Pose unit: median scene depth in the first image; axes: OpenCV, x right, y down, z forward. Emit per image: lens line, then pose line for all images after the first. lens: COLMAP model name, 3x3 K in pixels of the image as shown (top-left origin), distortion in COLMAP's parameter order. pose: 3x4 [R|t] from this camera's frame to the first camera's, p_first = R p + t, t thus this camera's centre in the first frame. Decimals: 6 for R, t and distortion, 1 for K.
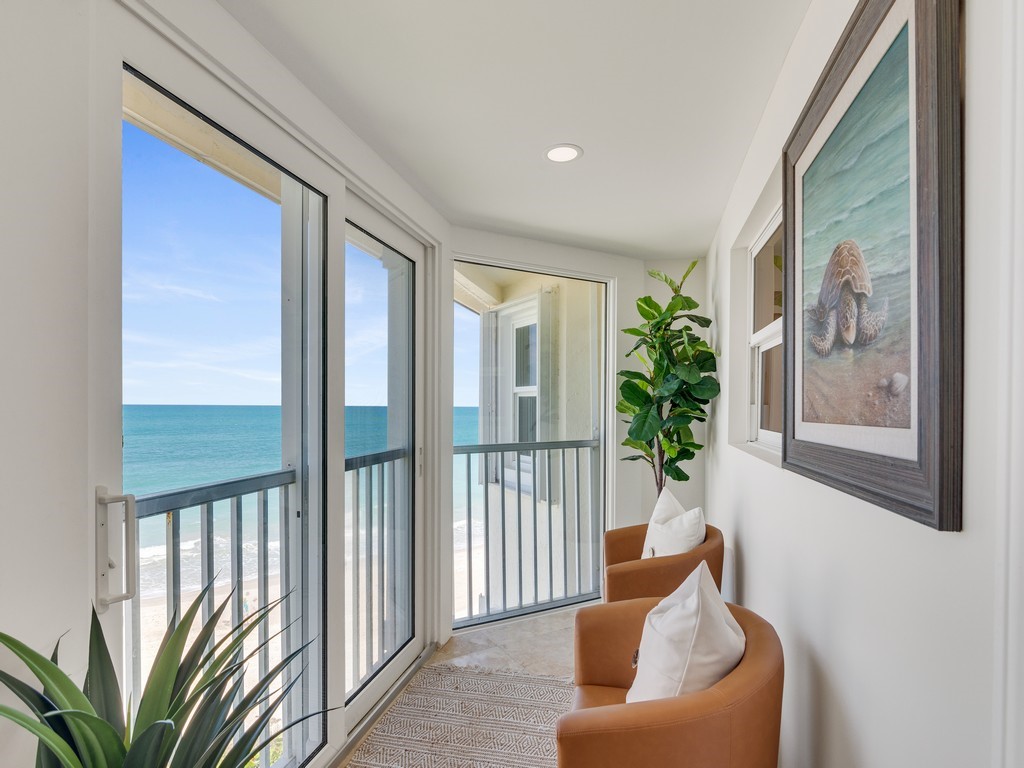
lens RADIAL K [[518.0, 0, 514.1], [0, 518.0, 386.2], [0, 0, 1]] dist [-0.007275, -0.000156]
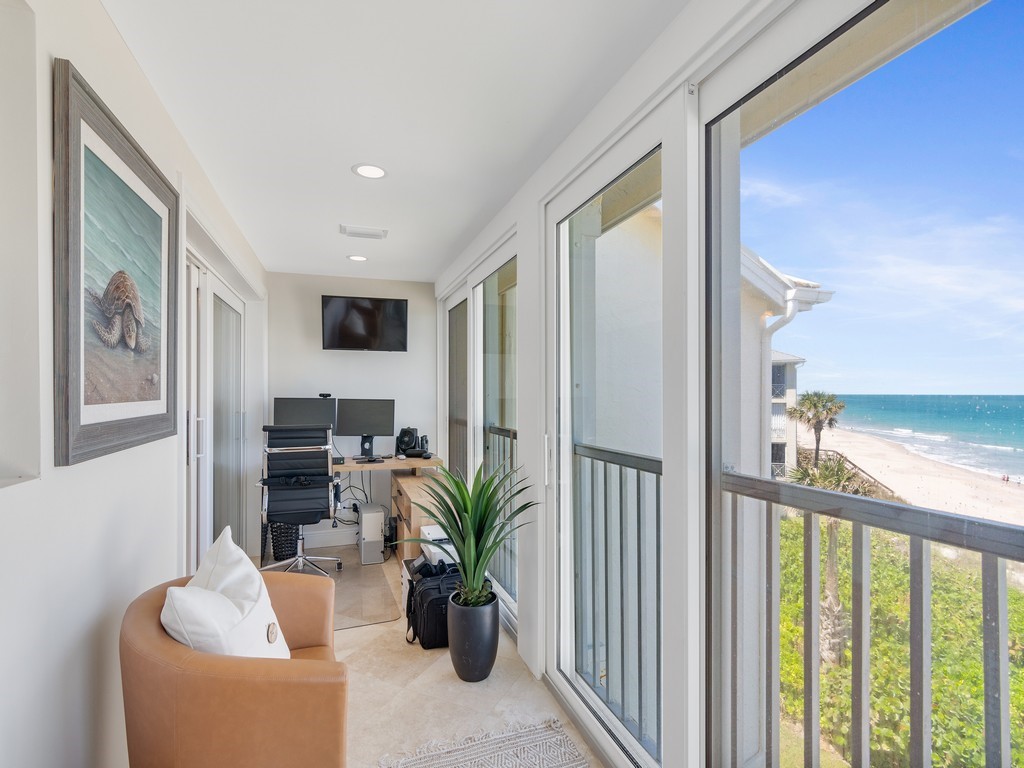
lens RADIAL K [[496.2, 0, 515.5], [0, 496.2, 391.4], [0, 0, 1]] dist [-0.006953, 0.001305]
pose [[-0.832464, -0.008280, -0.554018, 0.461790], [0.015700, 0.999134, -0.038522, 0.104887], [0.553857, -0.040766, -0.831613, 2.516266]]
